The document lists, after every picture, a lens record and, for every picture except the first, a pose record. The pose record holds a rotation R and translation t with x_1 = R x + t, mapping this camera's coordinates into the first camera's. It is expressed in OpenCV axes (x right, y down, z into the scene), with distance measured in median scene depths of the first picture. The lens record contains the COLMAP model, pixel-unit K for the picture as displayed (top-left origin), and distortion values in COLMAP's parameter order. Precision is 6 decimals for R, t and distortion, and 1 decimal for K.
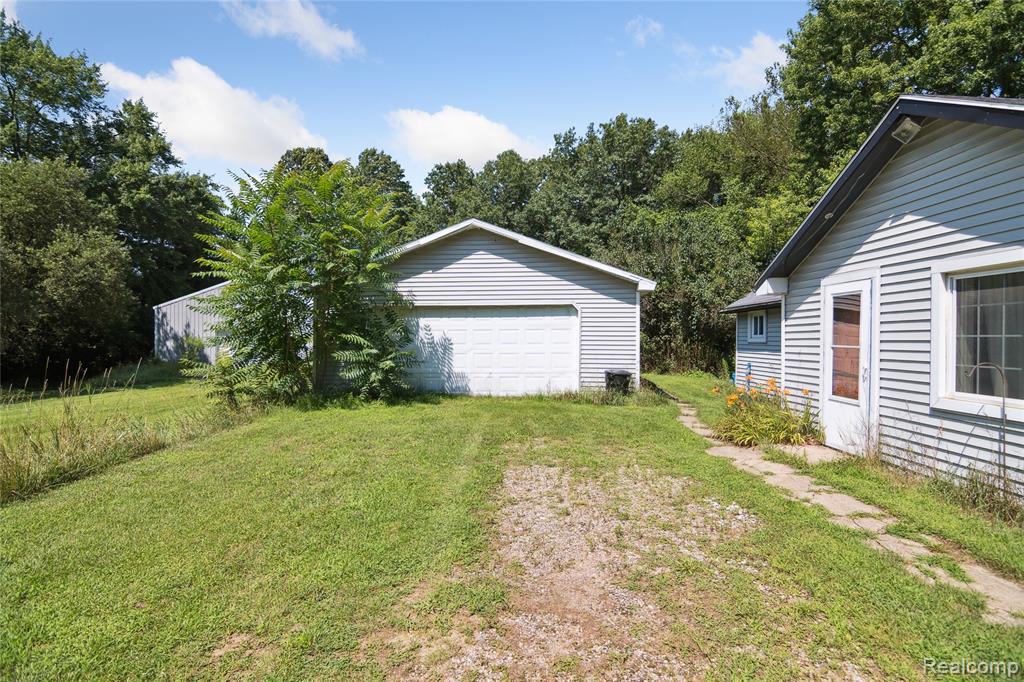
lens RADIAL K [[485.9, 0, 522.6], [0, 485.9, 340.3], [0, 0, 1]] dist [-0.002405, -0.012240]
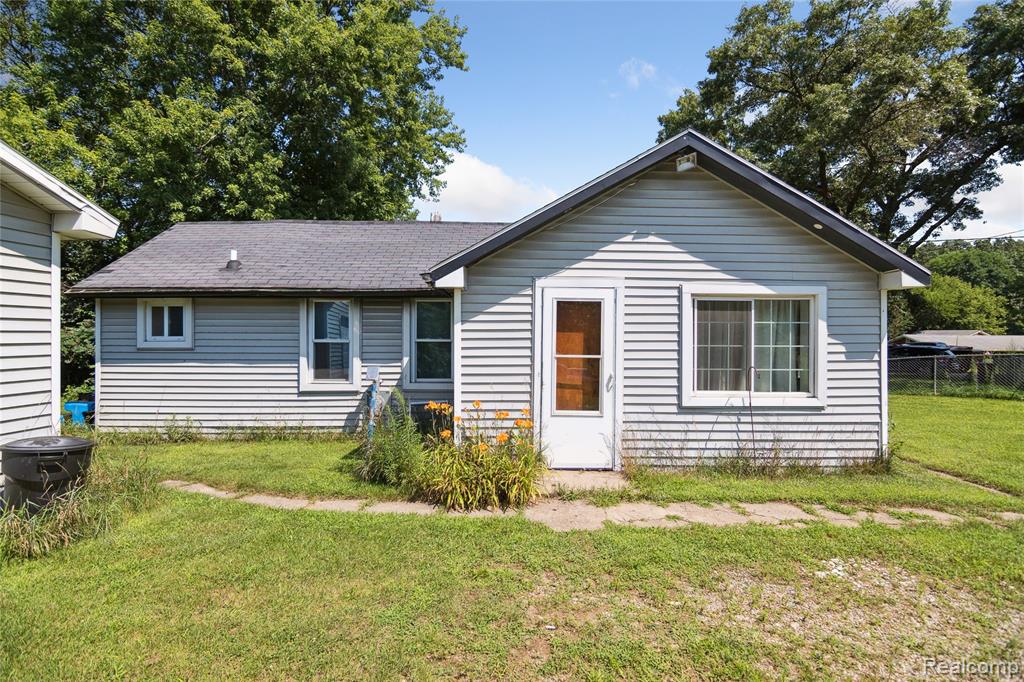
lens RADIAL K [[485.9, 0, 522.6], [0, 485.9, 340.3], [0, 0, 1]] dist [-0.002405, -0.012240]
pose [[0.010674, -0.016536, 0.999806, -0.284676], [-0.000285, 0.999863, 0.016540, -0.034843], [-0.999943, -0.000461, 0.010668, 1.146804]]
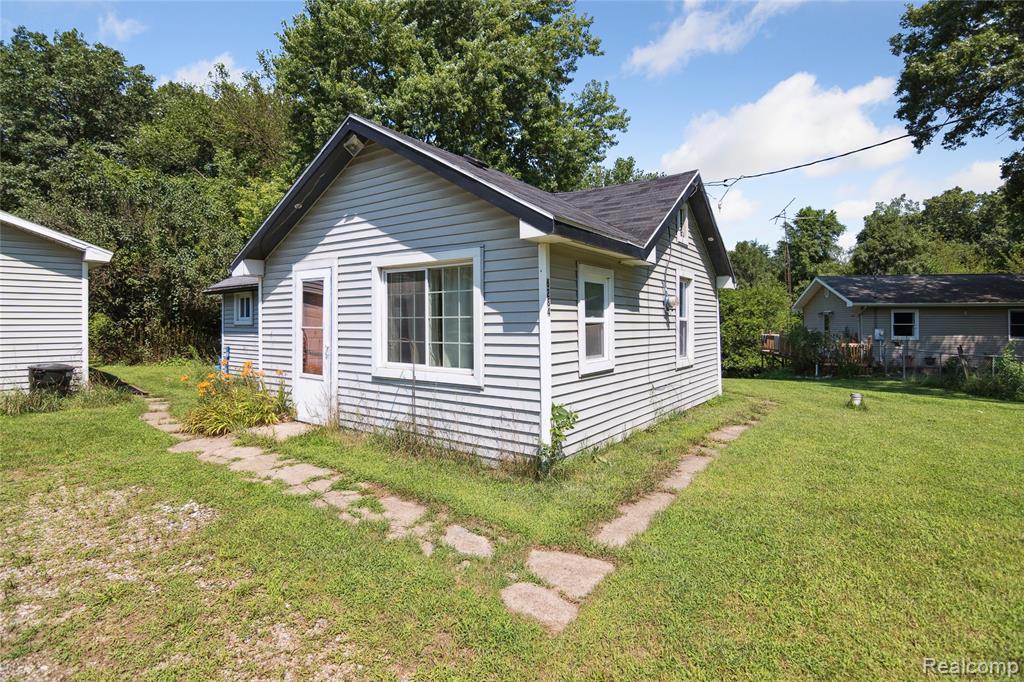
lens RADIAL K [[489.9, 0, 514.6], [0, 489.9, 318.1], [0, 0, 1]] dist [-0.025652, -0.001281]
pose [[0.595386, -0.002289, 0.803436, 0.054333], [0.009835, 0.999942, -0.004439, 0.000817], [-0.803379, 0.010545, 0.595374, -0.027578]]
